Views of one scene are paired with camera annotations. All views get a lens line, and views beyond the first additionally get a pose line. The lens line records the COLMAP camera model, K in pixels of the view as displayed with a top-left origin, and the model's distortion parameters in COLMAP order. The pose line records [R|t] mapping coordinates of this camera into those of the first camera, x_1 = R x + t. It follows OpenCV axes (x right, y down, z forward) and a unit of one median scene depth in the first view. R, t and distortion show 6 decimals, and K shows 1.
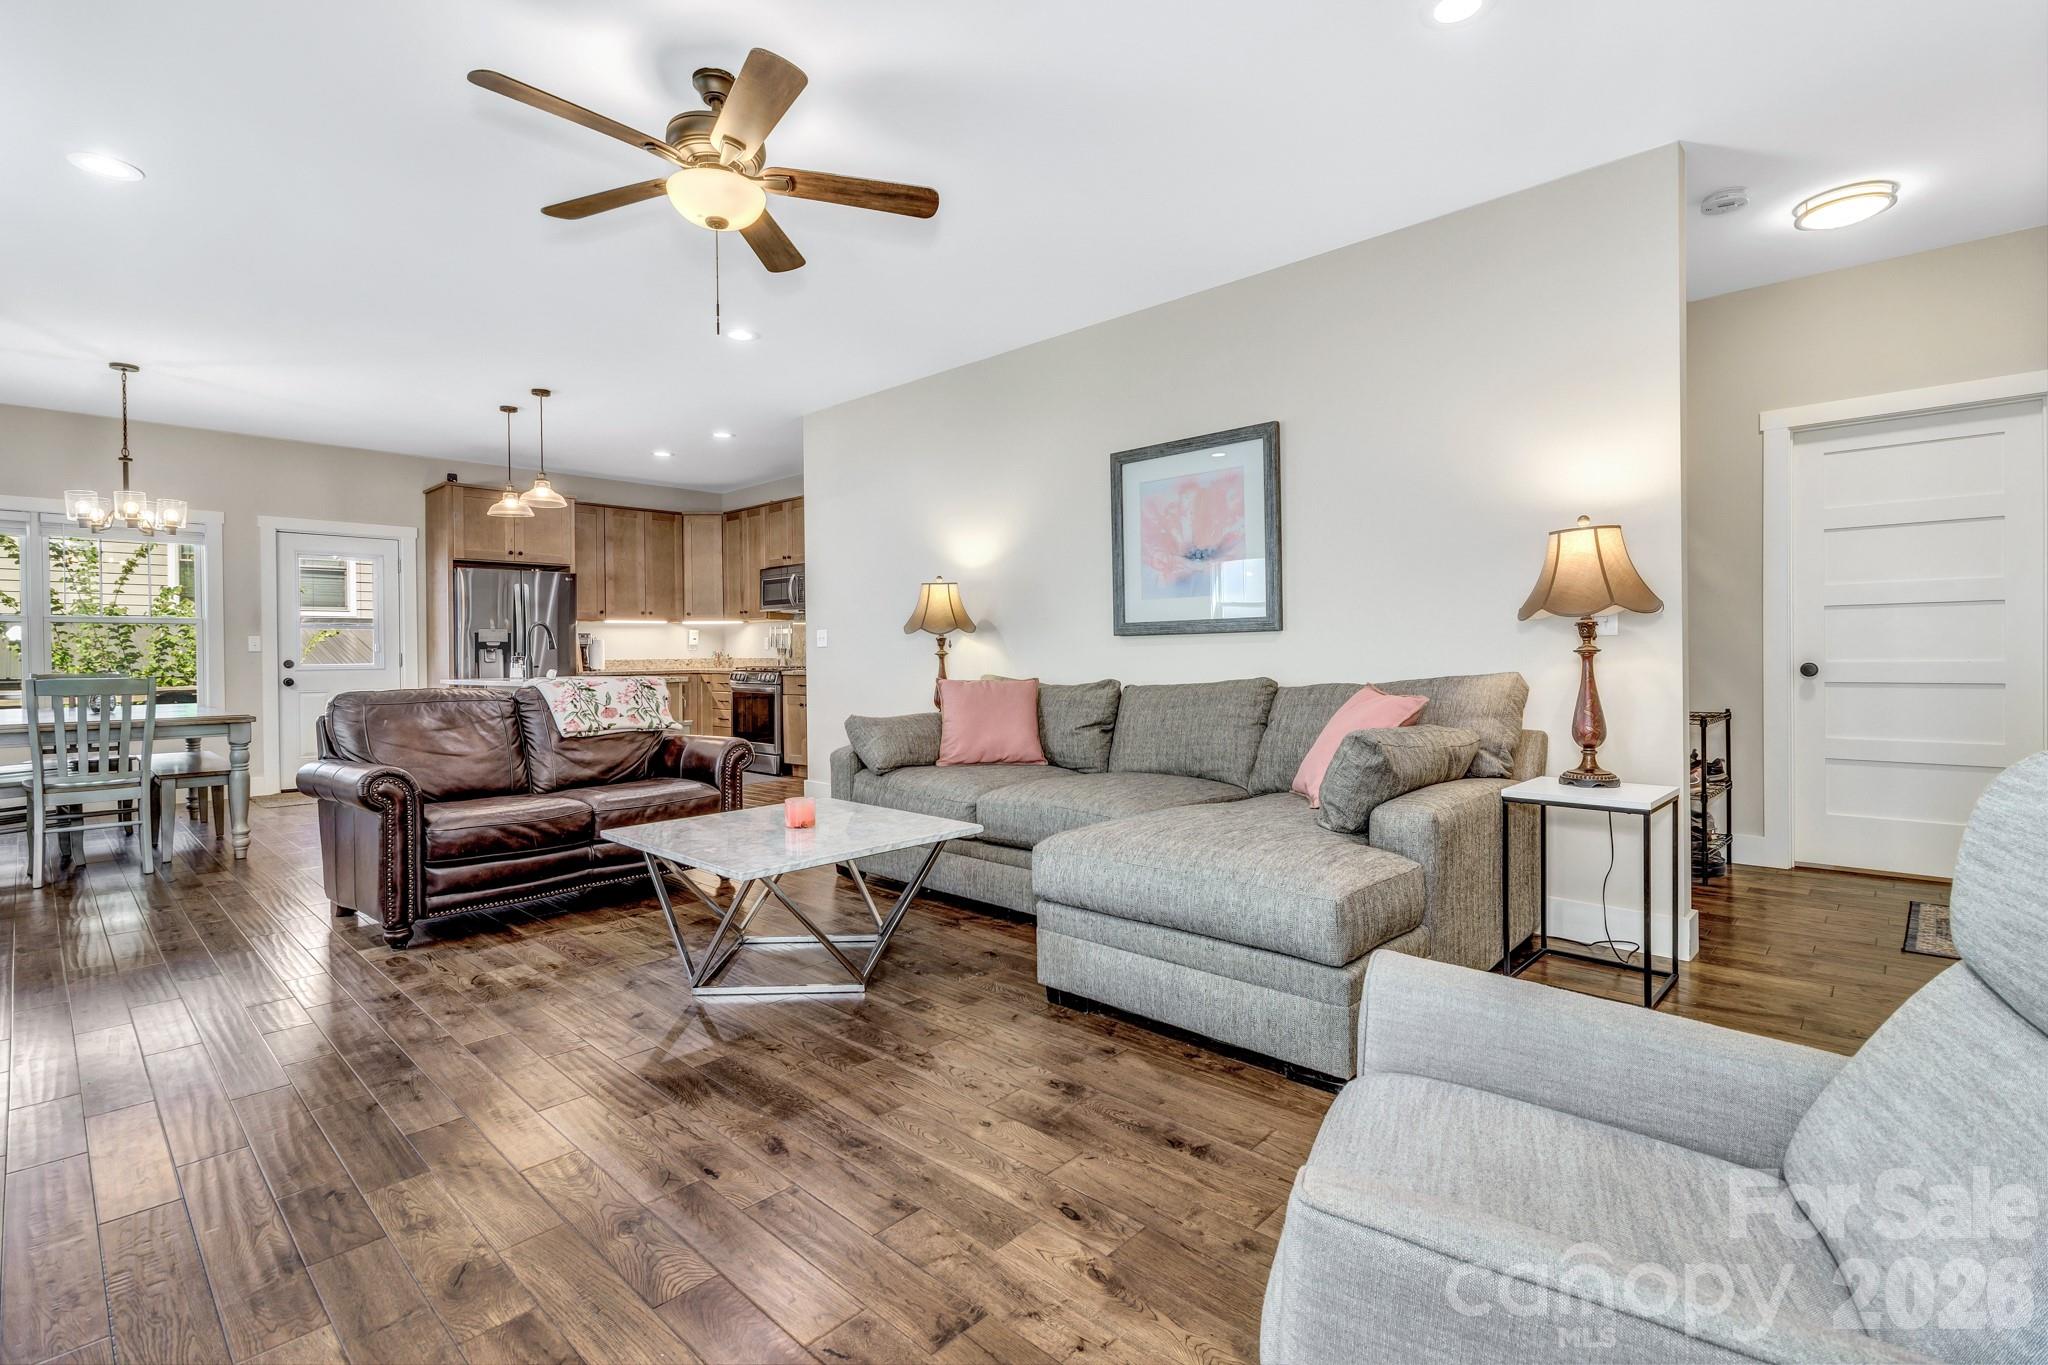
lens RADIAL K [[950.0, 0, 1031.6], [0, 950.0, 651.9], [0, 0, 1]] dist [-0.001584, 0.002633]
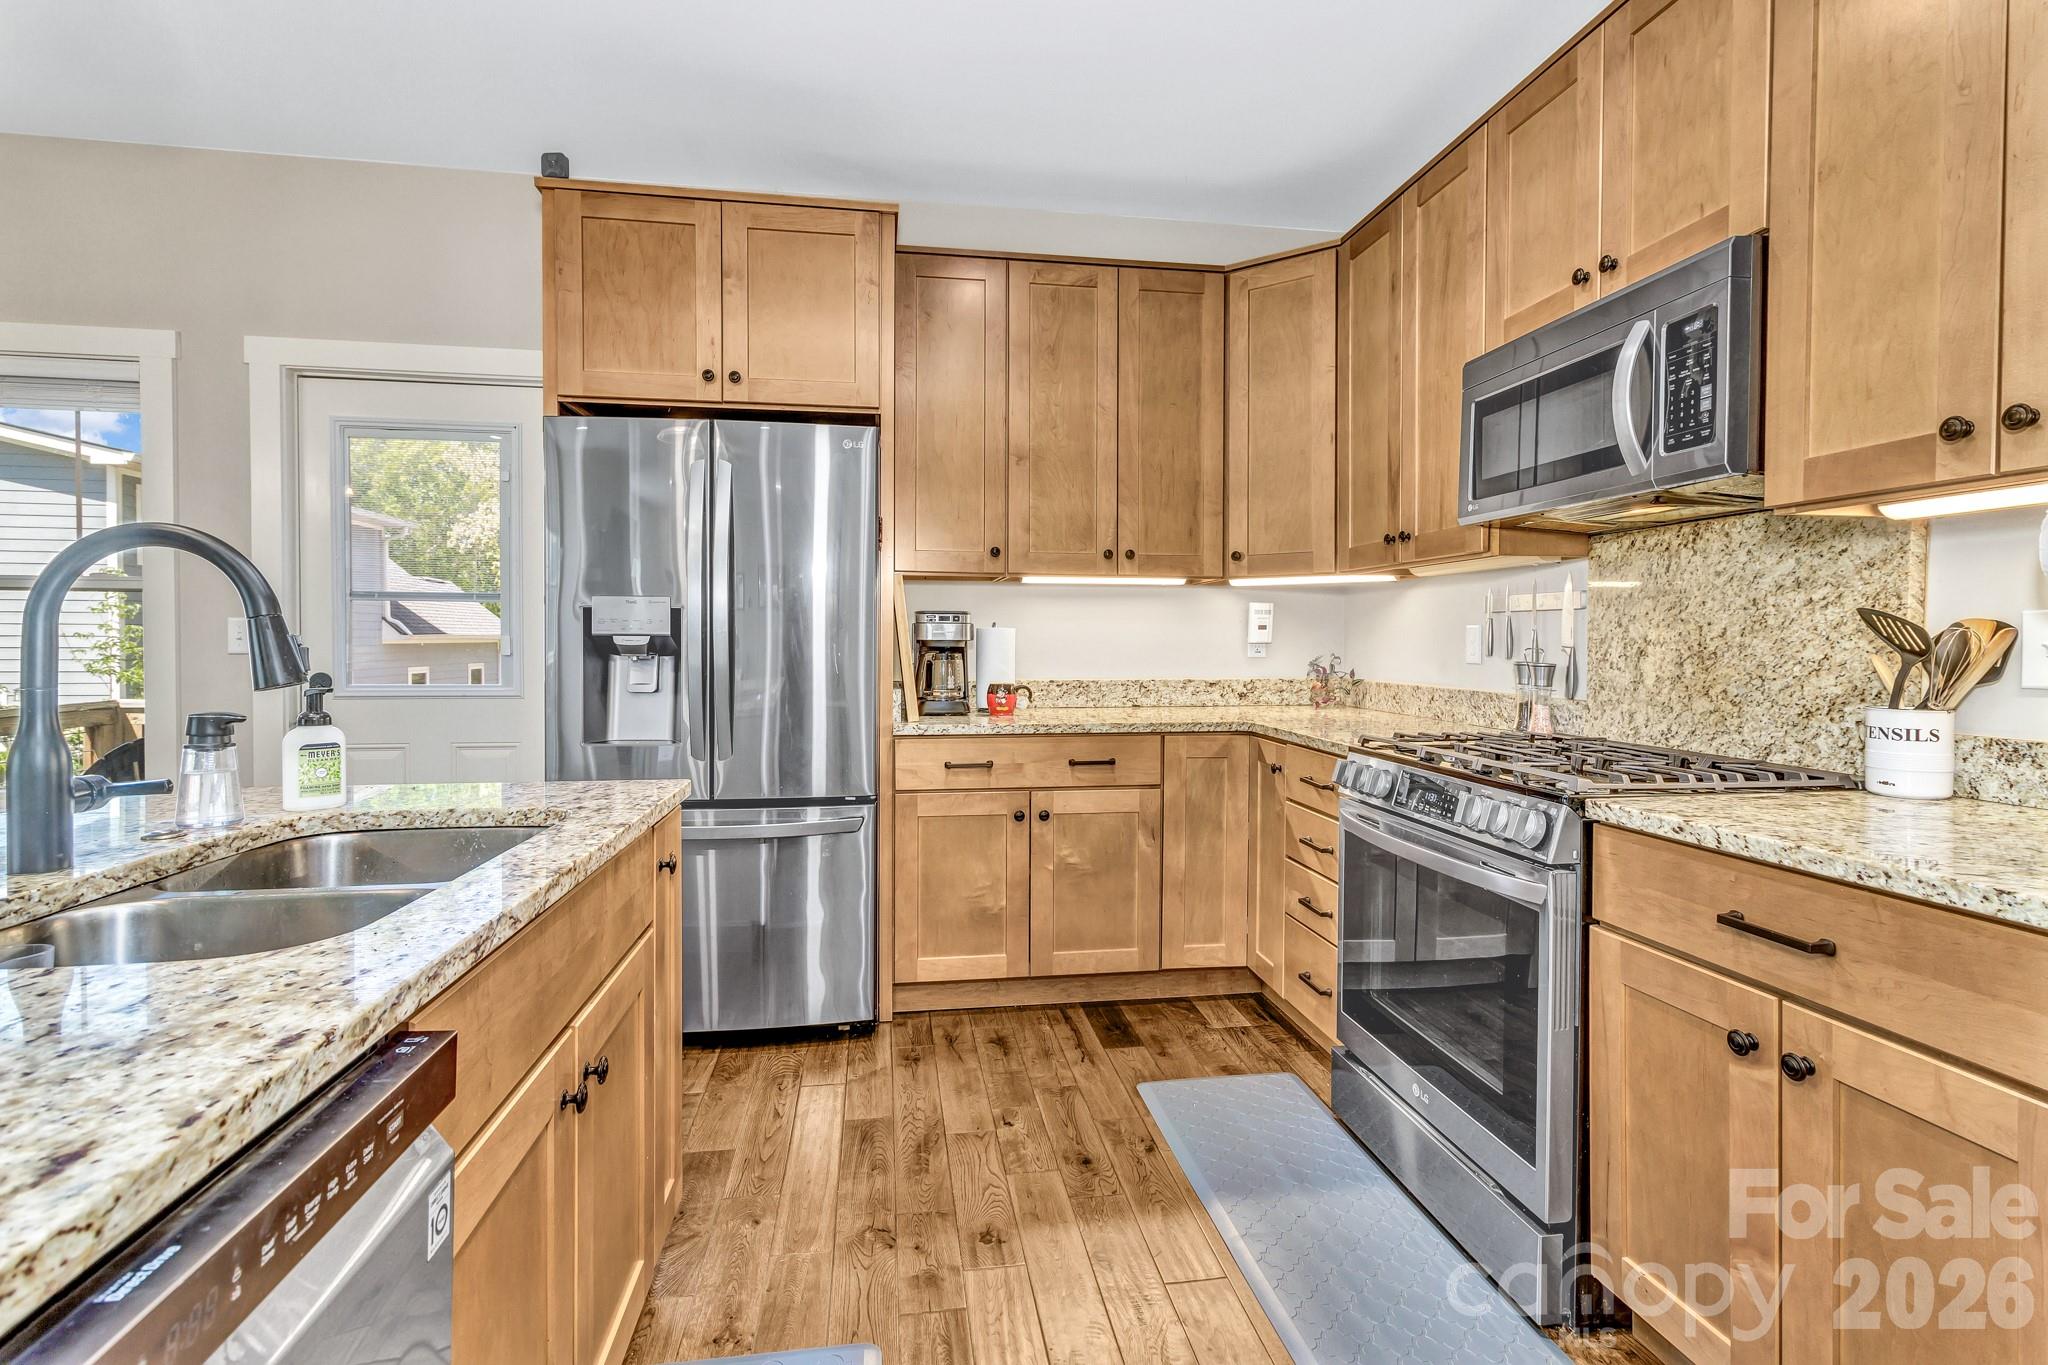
lens RADIAL K [[950.0, 0, 1029.4], [0, 950.0, 658.9], [0, 0, 1]] dist [-0.001584, 0.002633]
pose [[0.788745, 0.025060, -0.614210, -0.264813], [-0.011169, 0.999588, 0.026441, -0.013189], [0.614619, -0.013995, 0.788700, 0.874334]]
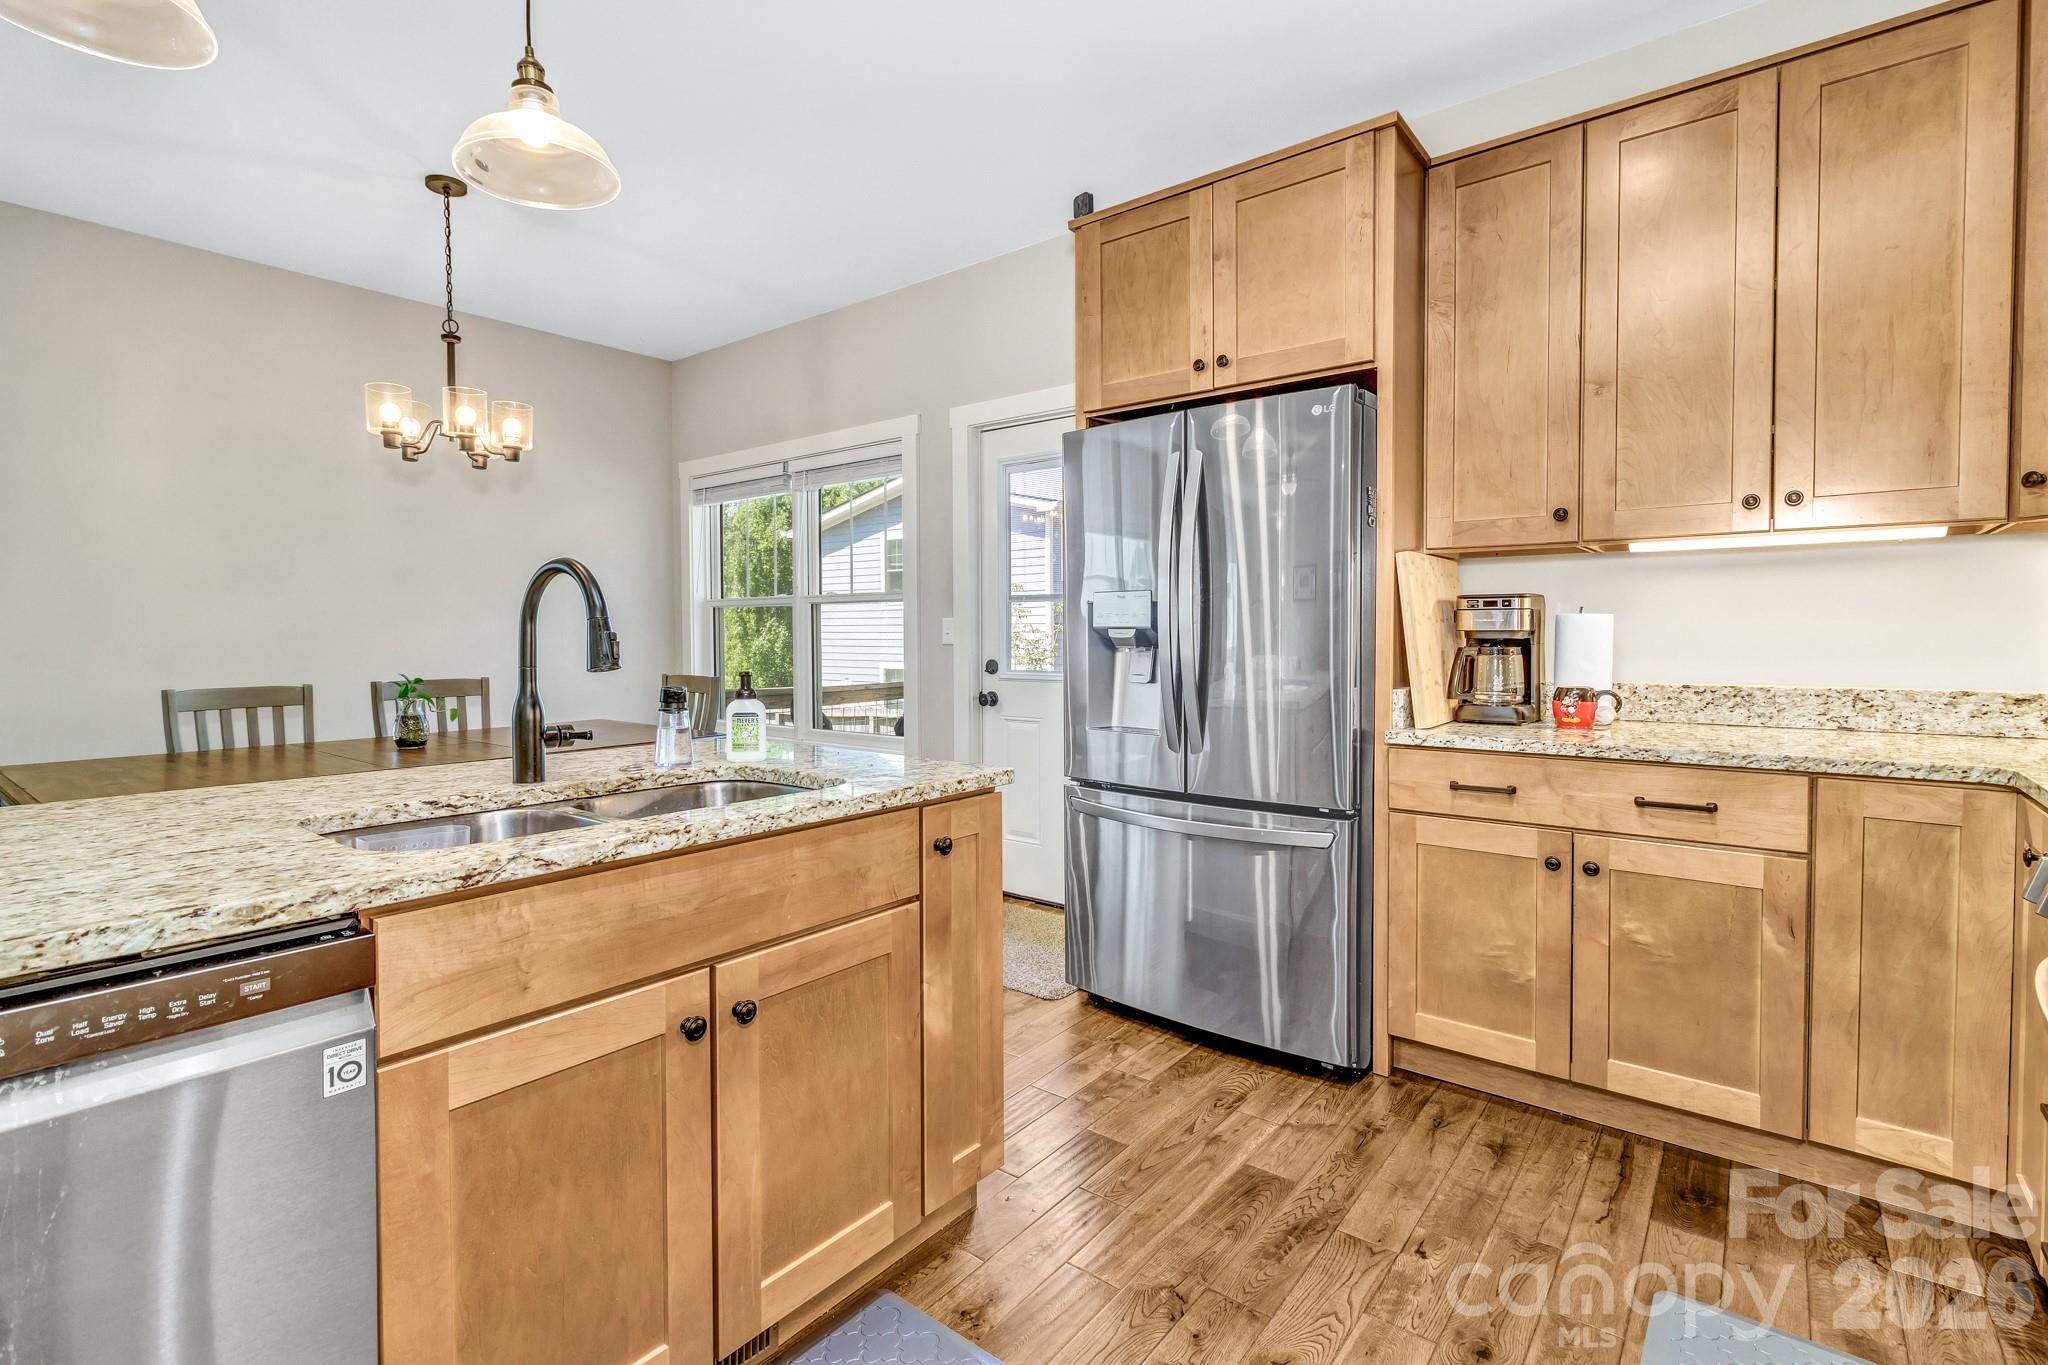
lens RADIAL K [[950.0, 0, 1042.2], [0, 950.0, 656.7], [0, 0, 1]] dist [-0.001584, 0.002633]
pose [[0.087678, 0.035248, -0.995525, -0.228937], [0.004082, 0.999353, 0.035743, -0.013309], [0.996141, -0.007198, 0.087477, 1.000739]]
